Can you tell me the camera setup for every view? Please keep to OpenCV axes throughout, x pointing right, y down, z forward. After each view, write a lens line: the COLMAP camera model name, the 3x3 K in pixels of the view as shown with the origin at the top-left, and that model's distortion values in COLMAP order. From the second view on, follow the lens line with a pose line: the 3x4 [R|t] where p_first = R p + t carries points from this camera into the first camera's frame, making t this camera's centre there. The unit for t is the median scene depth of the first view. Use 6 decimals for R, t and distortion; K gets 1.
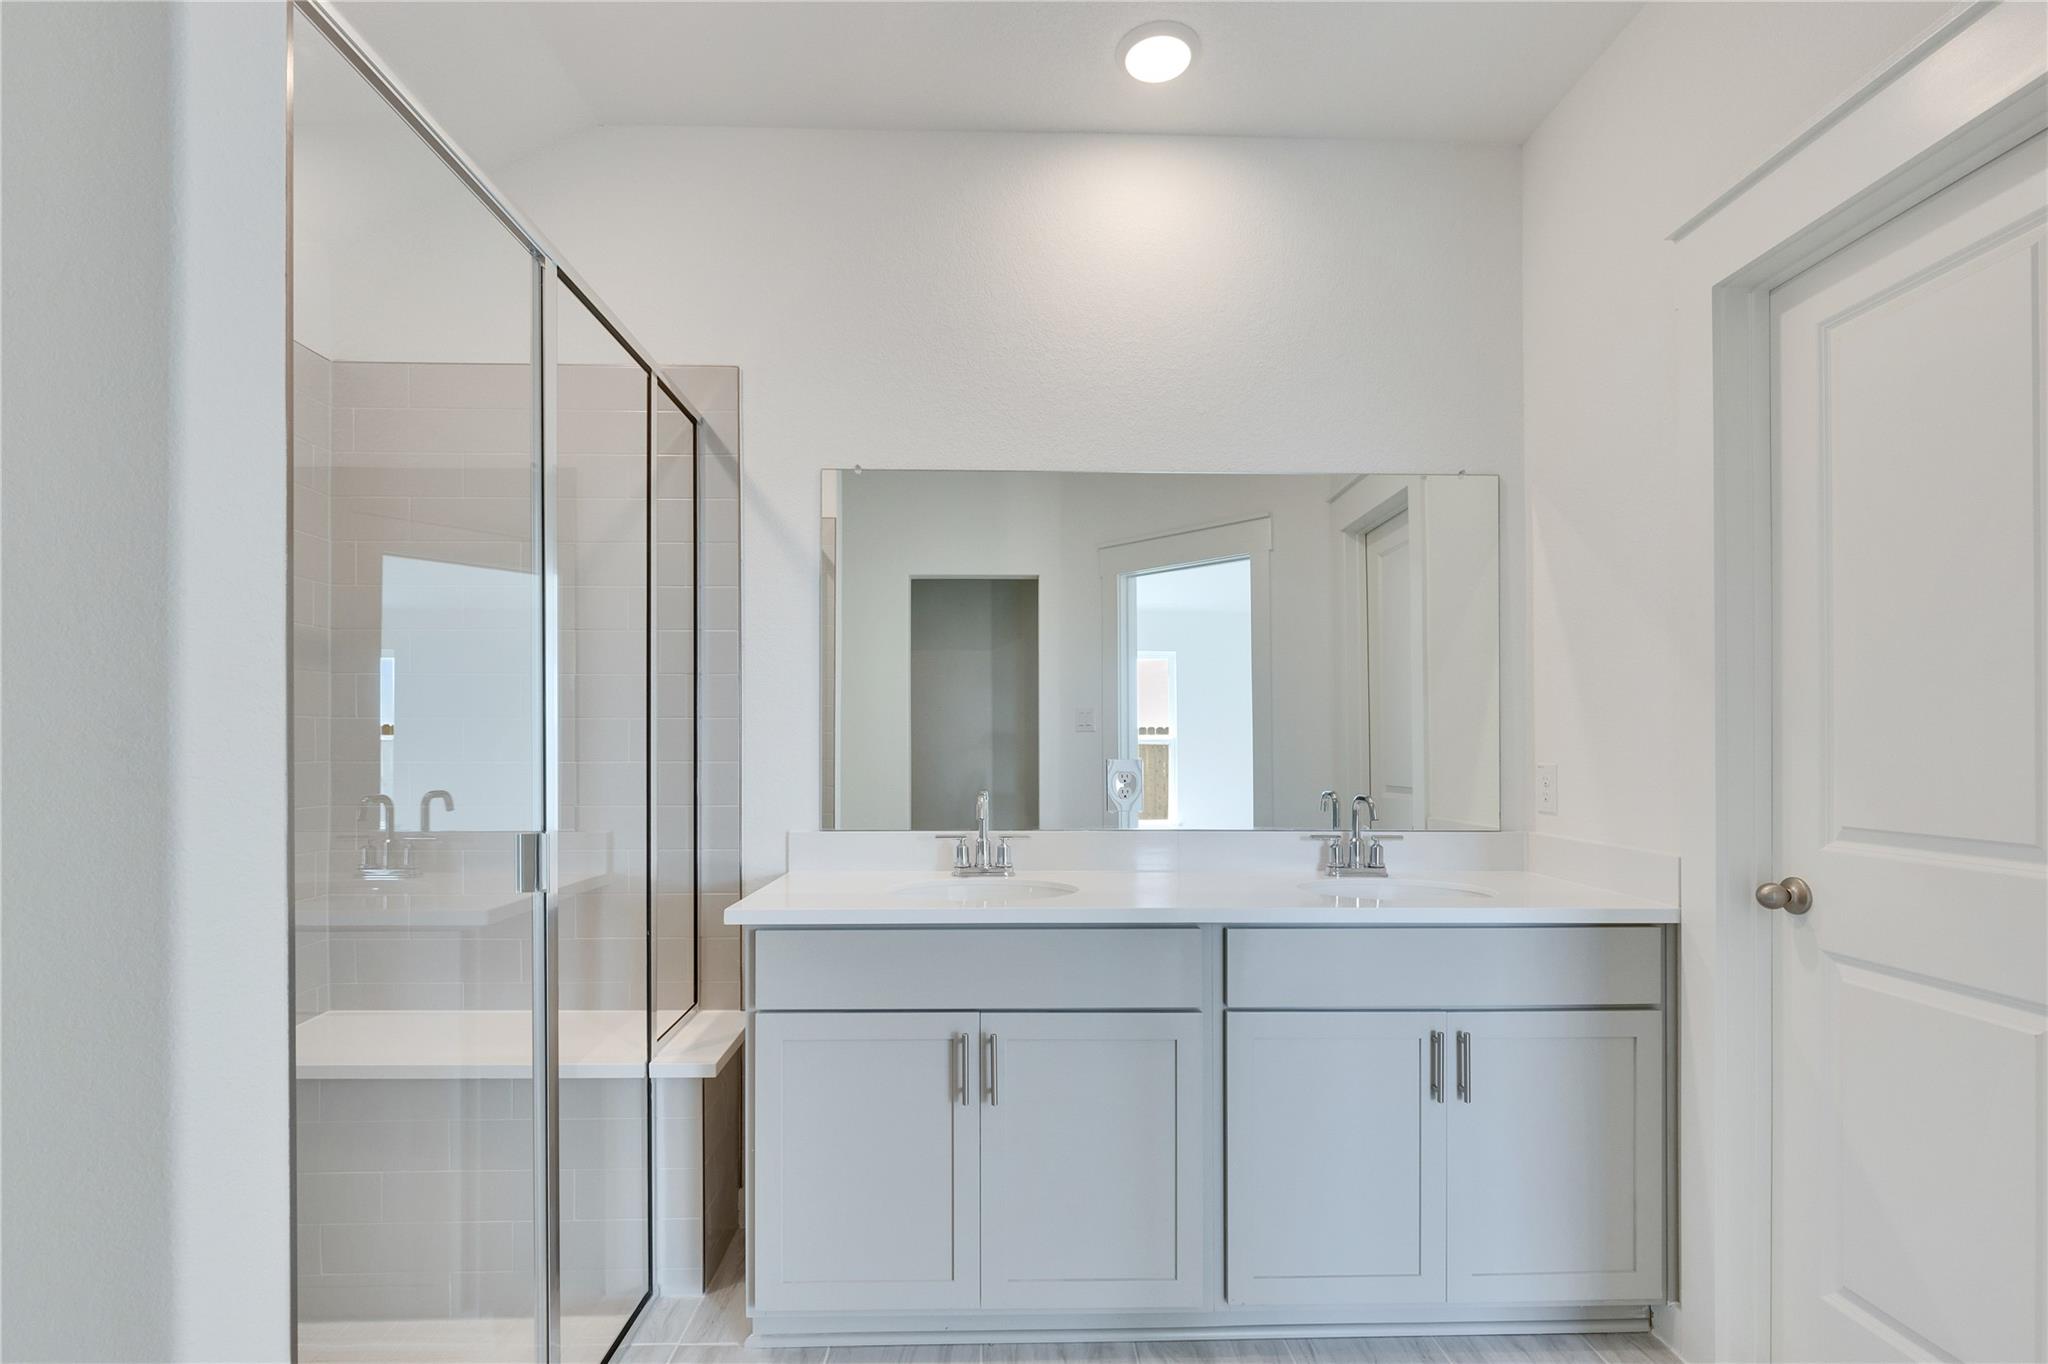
lens RADIAL K [[963.6, 0, 1027.3], [0, 963.6, 711.8], [0, 0, 1]] dist [0.016857, 0.000112]
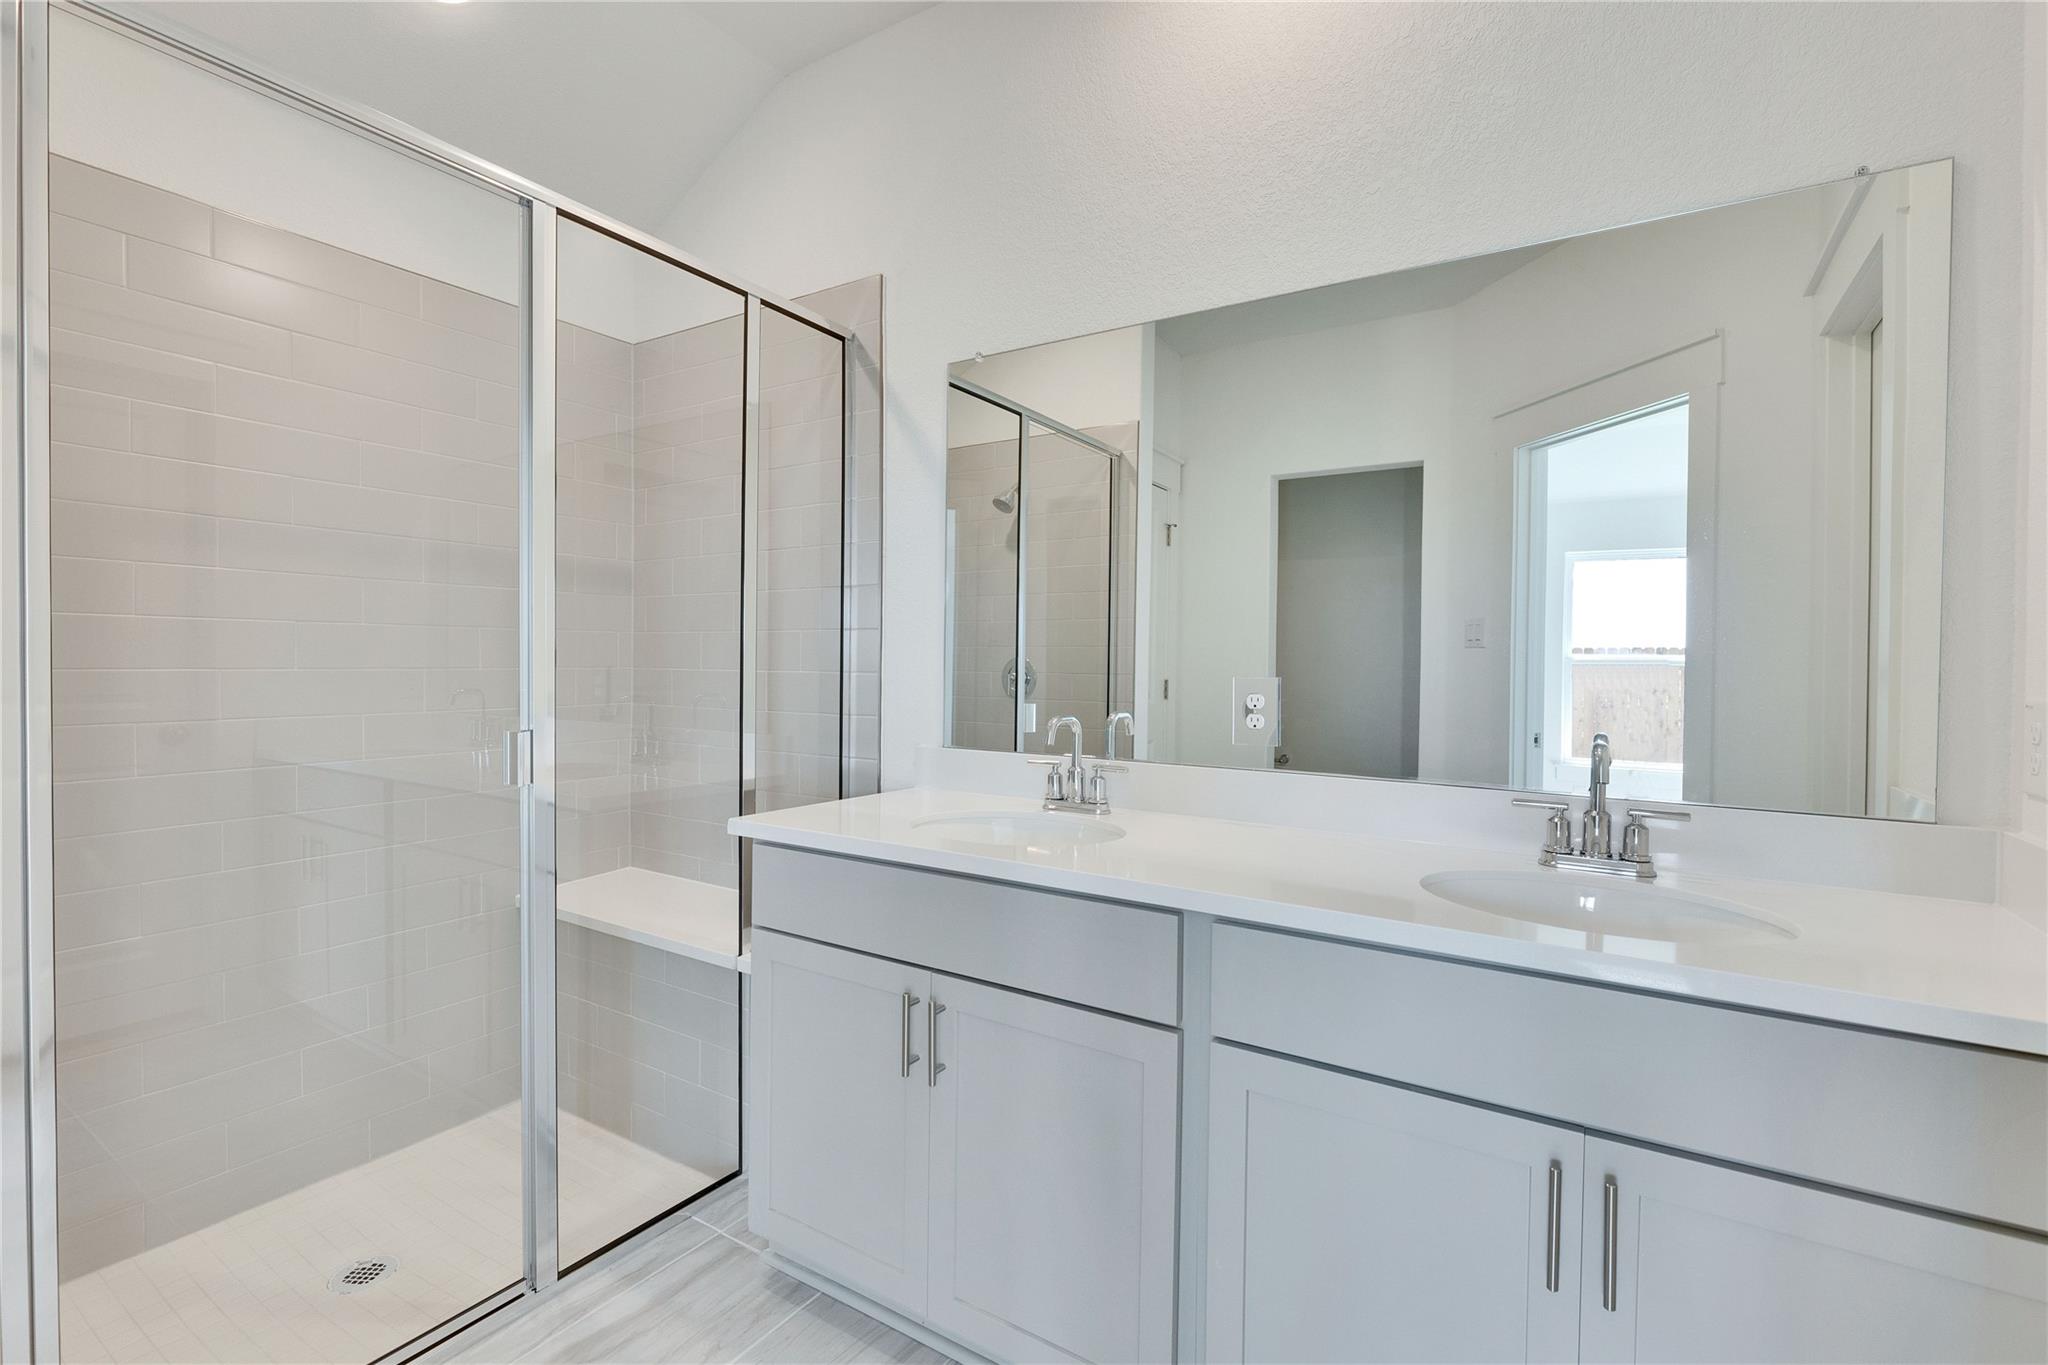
lens RADIAL K [[916.8, 0, 1028.2], [0, 916.8, 631.5], [0, 0, 1]] dist [0.002729, 0.000144]
pose [[0.829487, -0.010002, -0.558436, 0.355223], [0.007284, 0.999948, -0.007091, 0.019390], [0.558478, 0.001814, 0.829517, 0.300818]]
